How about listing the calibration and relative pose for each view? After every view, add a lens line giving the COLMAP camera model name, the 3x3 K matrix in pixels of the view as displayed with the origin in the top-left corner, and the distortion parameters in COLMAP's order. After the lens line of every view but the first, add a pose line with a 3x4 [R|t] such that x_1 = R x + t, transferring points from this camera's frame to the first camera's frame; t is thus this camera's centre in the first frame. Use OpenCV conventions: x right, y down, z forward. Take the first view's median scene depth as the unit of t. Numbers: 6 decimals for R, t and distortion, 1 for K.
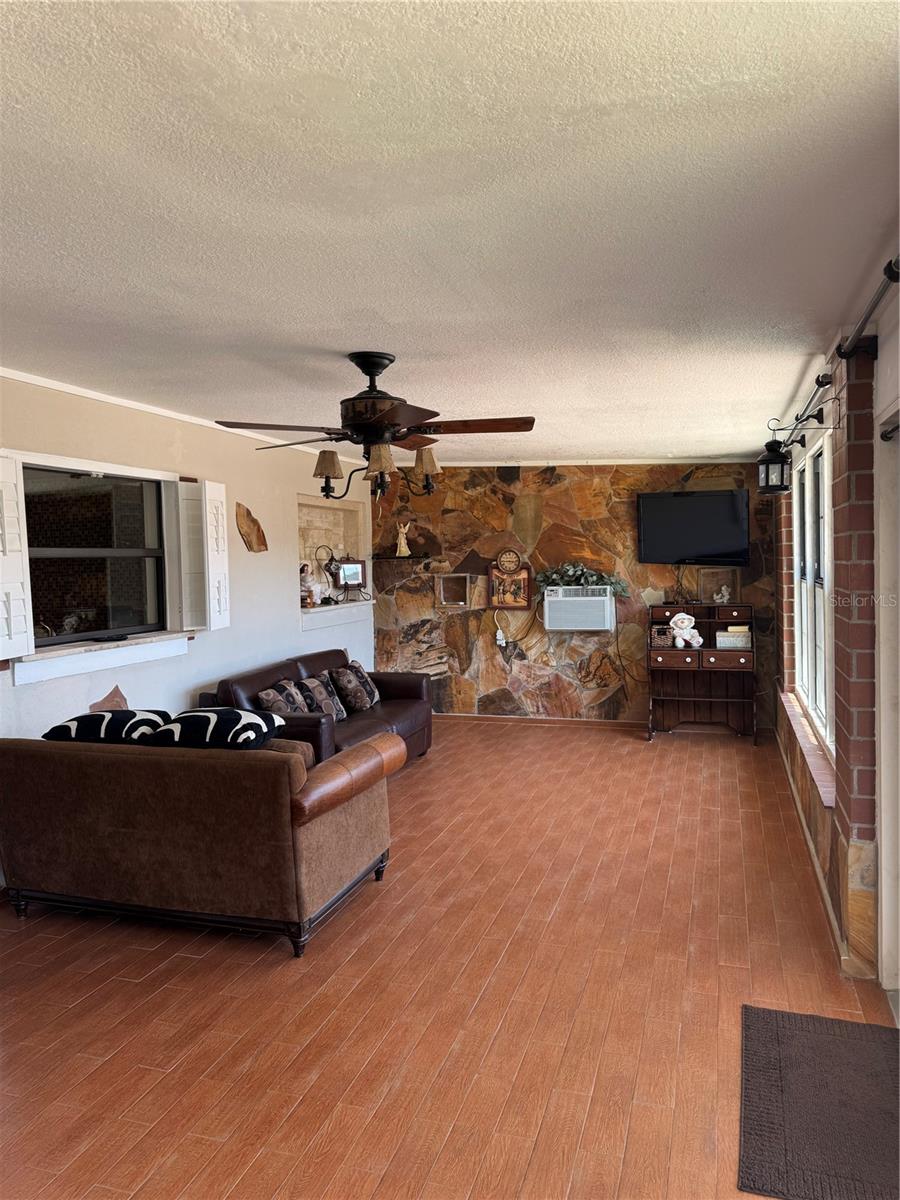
lens RADIAL K [[847.9, 0, 450.0], [0, 847.9, 600.0], [0, 0, 1]] dist [0.109559, -0.152247]
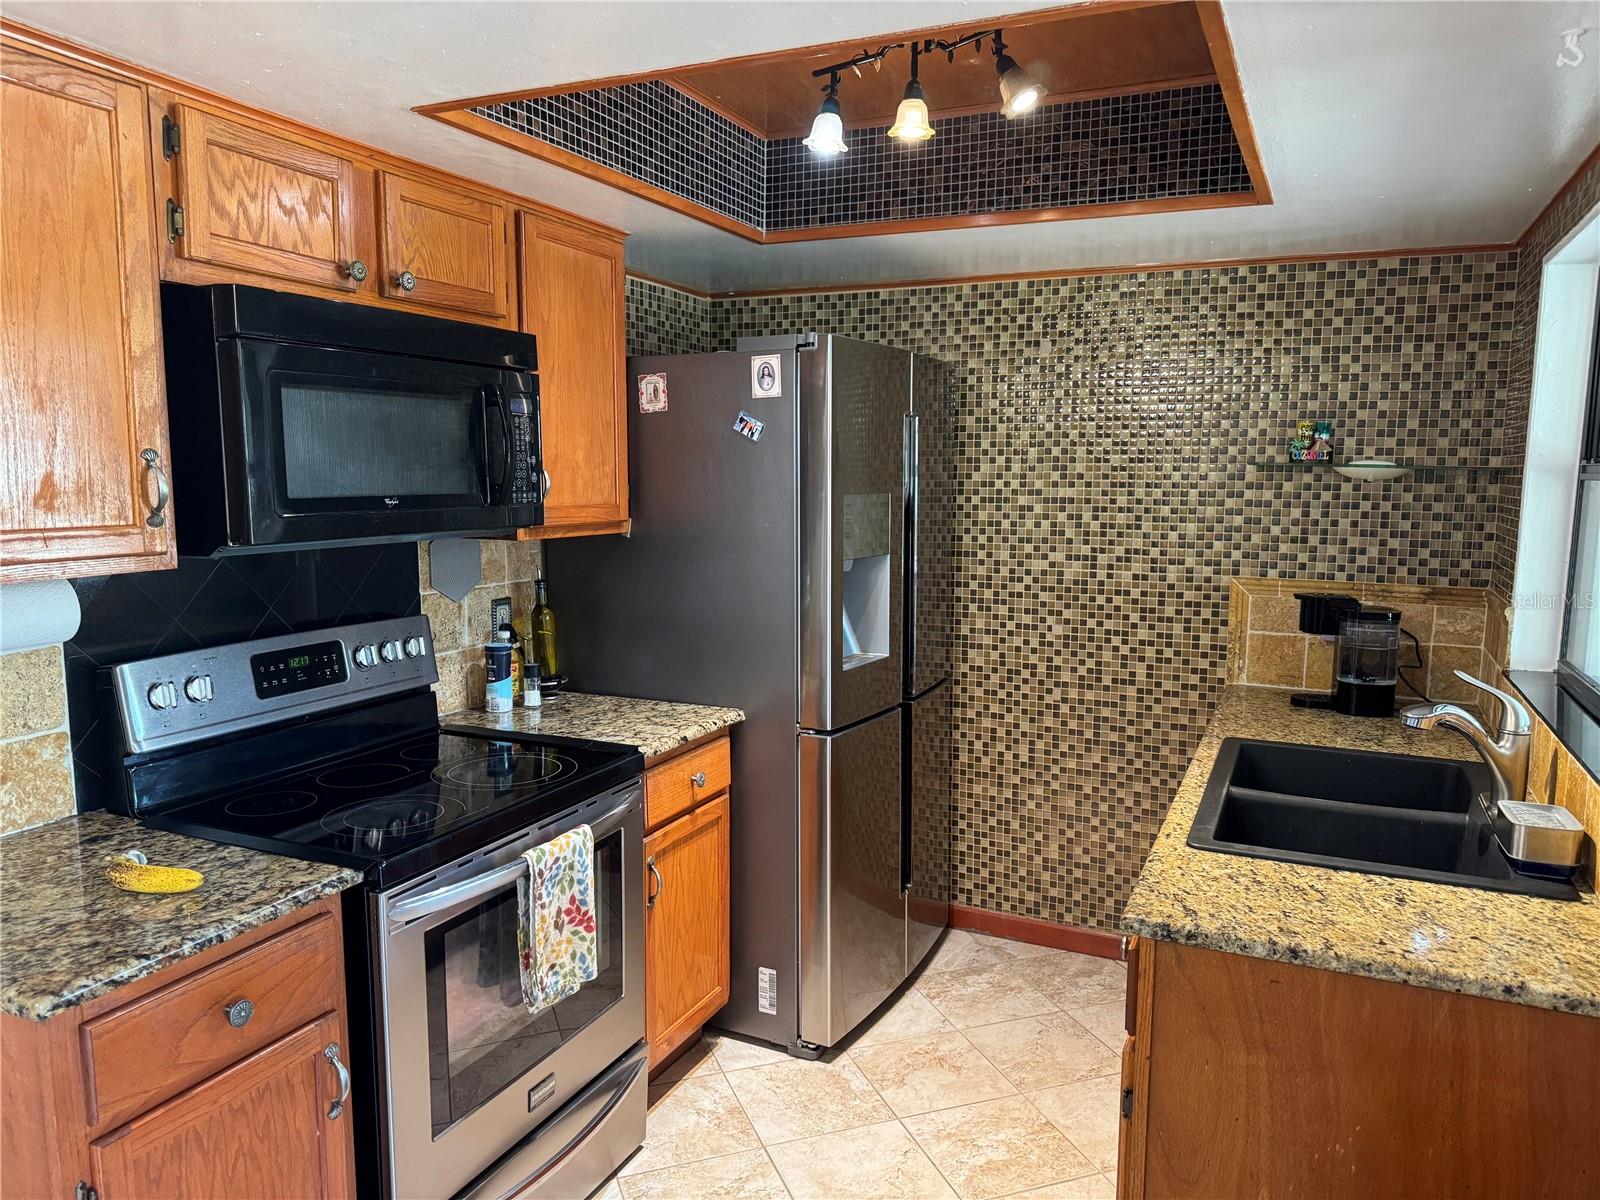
lens RADIAL K [[1127.9, 0, 794.9], [0, 1127.9, 616.6], [0, 0, 1]] dist [0.136351, -0.163255]
pose [[0.992628, 0.050702, -0.110087, -0.516129], [-0.040652, 0.994958, 0.091687, -0.020356], [0.114181, -0.086536, 0.989684, 0.404432]]
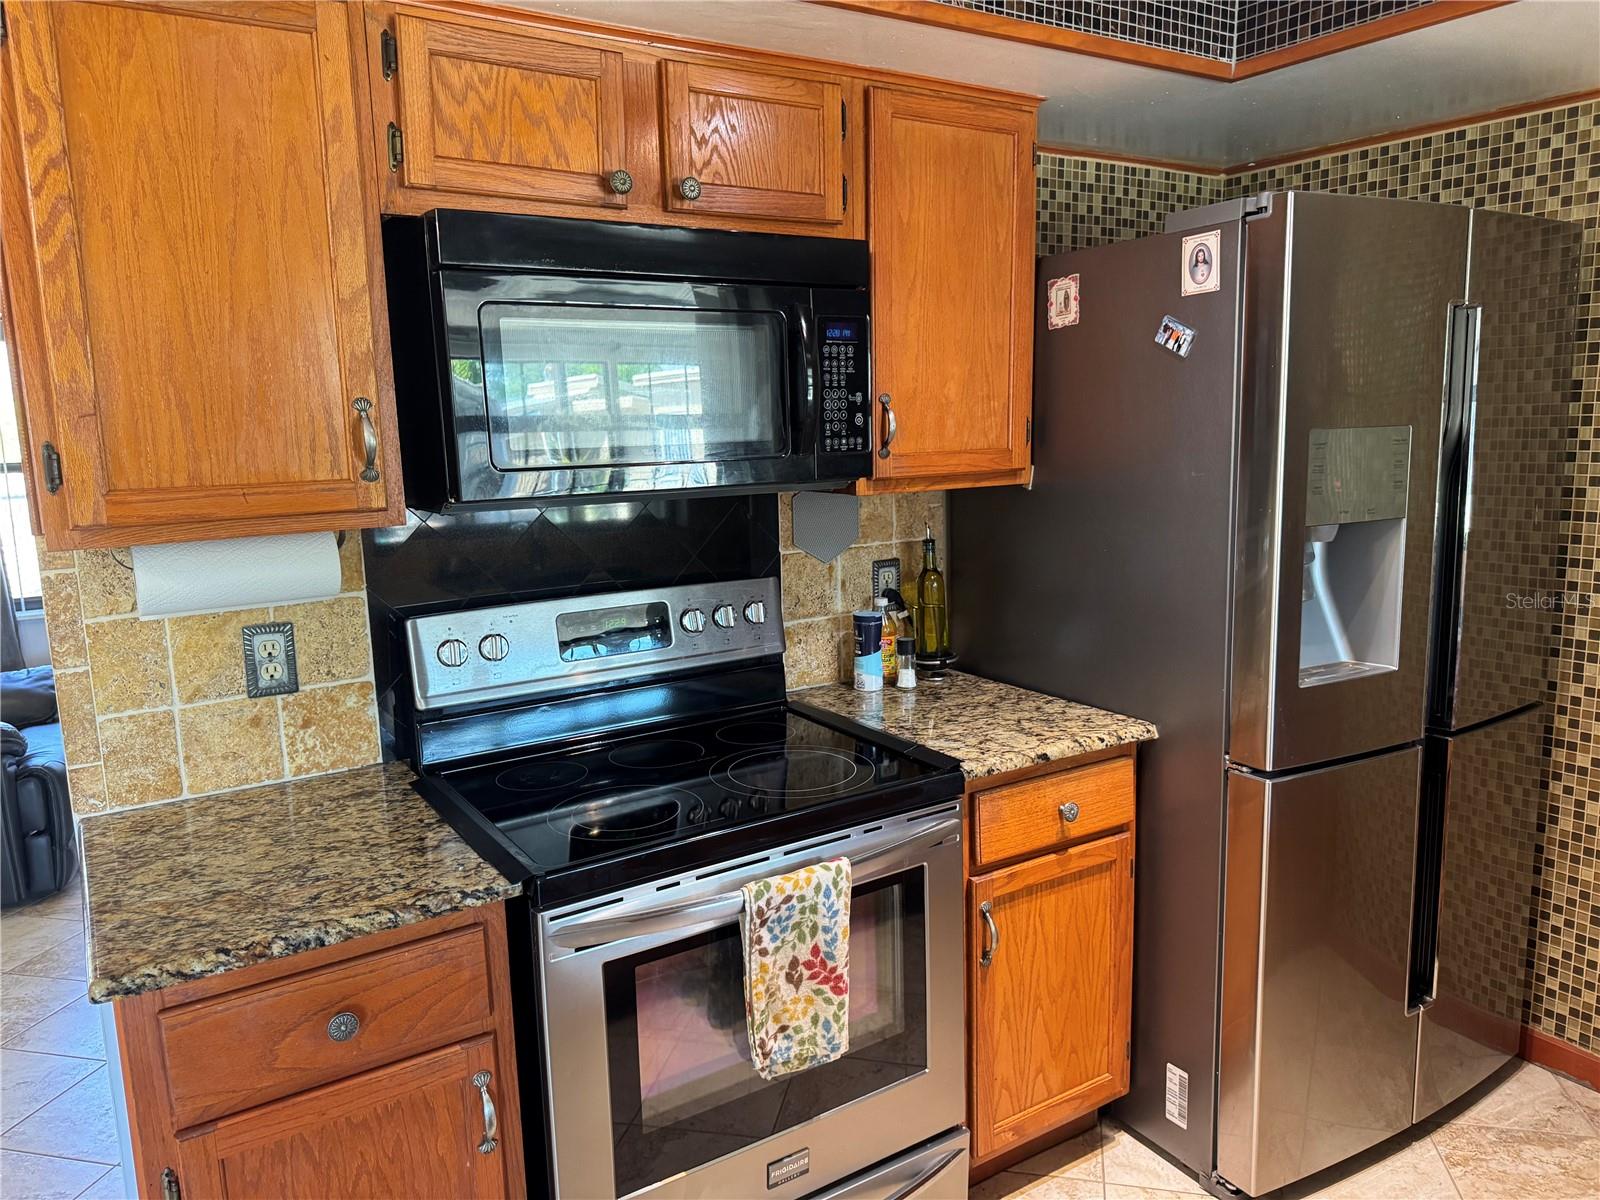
lens RADIAL K [[1130.5, 0, 798.9], [0, 1130.5, 605.5], [0, 0, 1]] dist [0.109559, -0.152247]
pose [[0.776440, 0.117830, -0.619077, -0.458694], [-0.027538, 0.987770, 0.153466, -0.025005], [0.629589, -0.102109, 0.770190, 0.526608]]
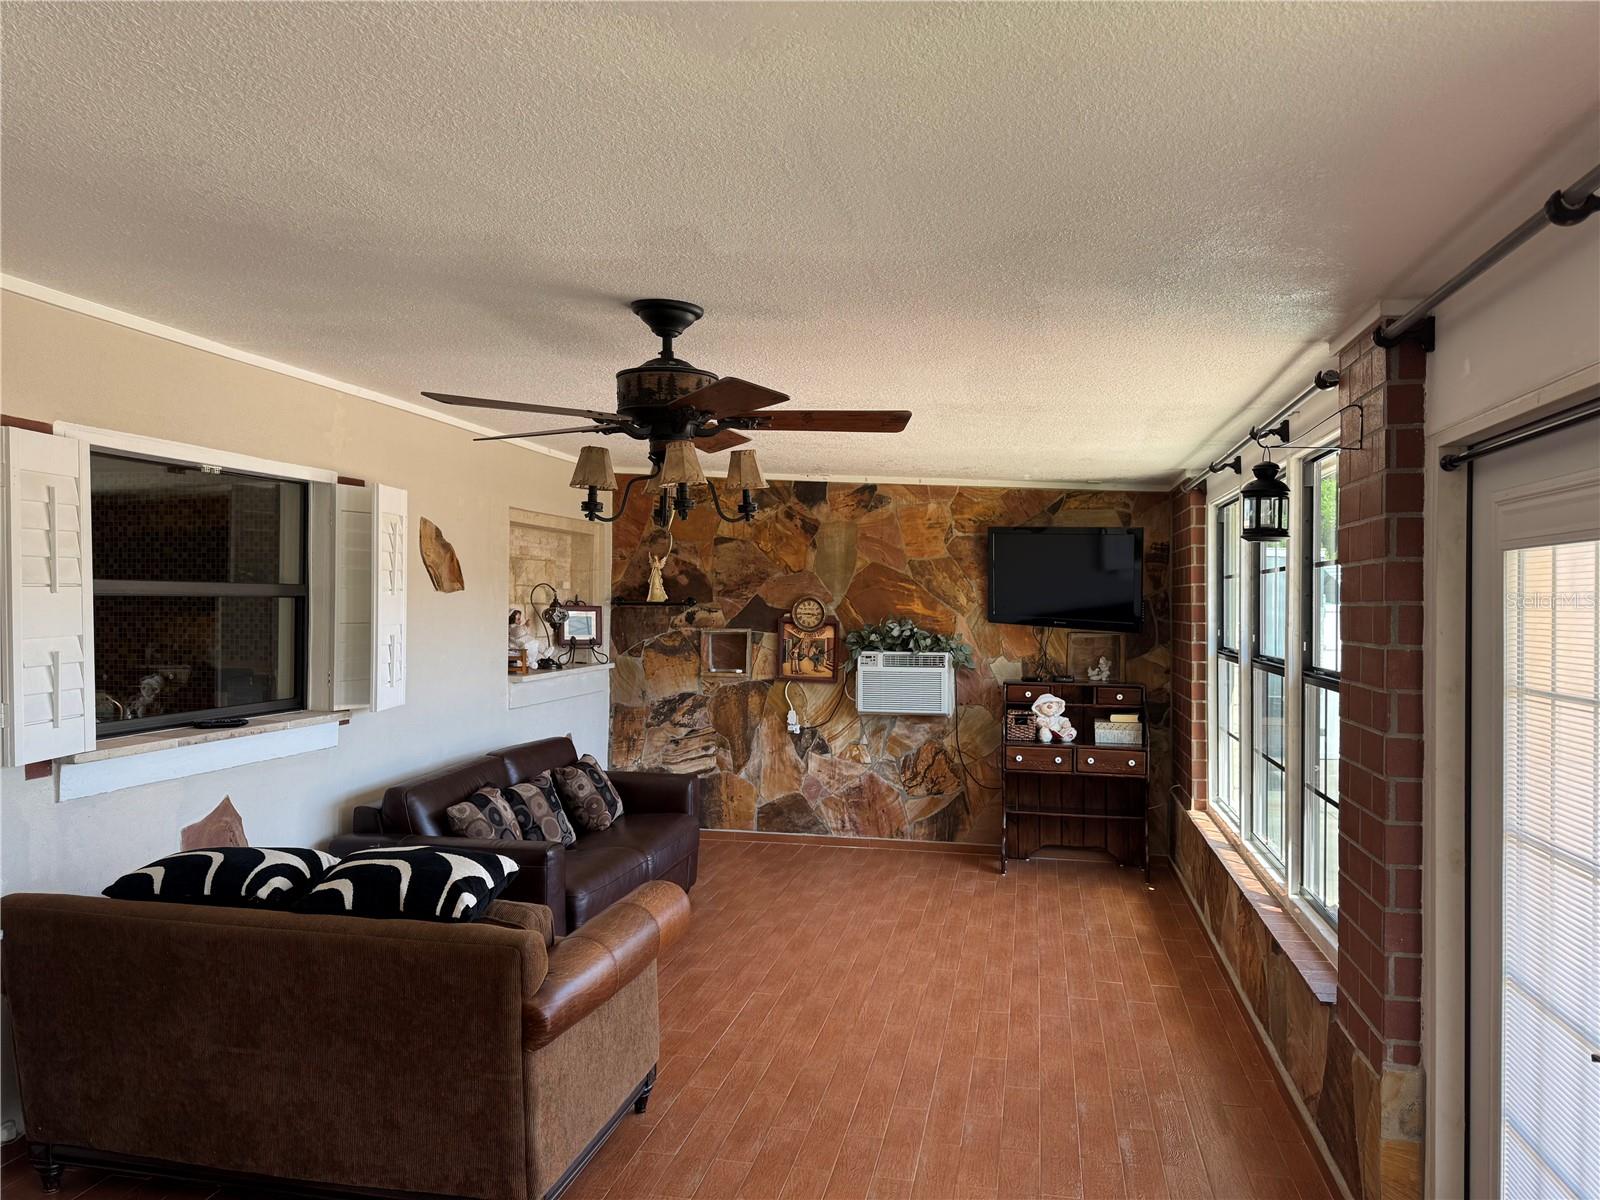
lens RADIAL K [[1129.3, 0, 804.0], [0, 1129.3, 602.3], [0, 0, 1]] dist [0.069901, -0.073863]
pose [[0.993715, 0.030998, 0.107558, -0.042984], [-0.026001, 0.998530, -0.047558, -0.012399], [-0.108874, 0.044463, 0.993061, 0.075727]]
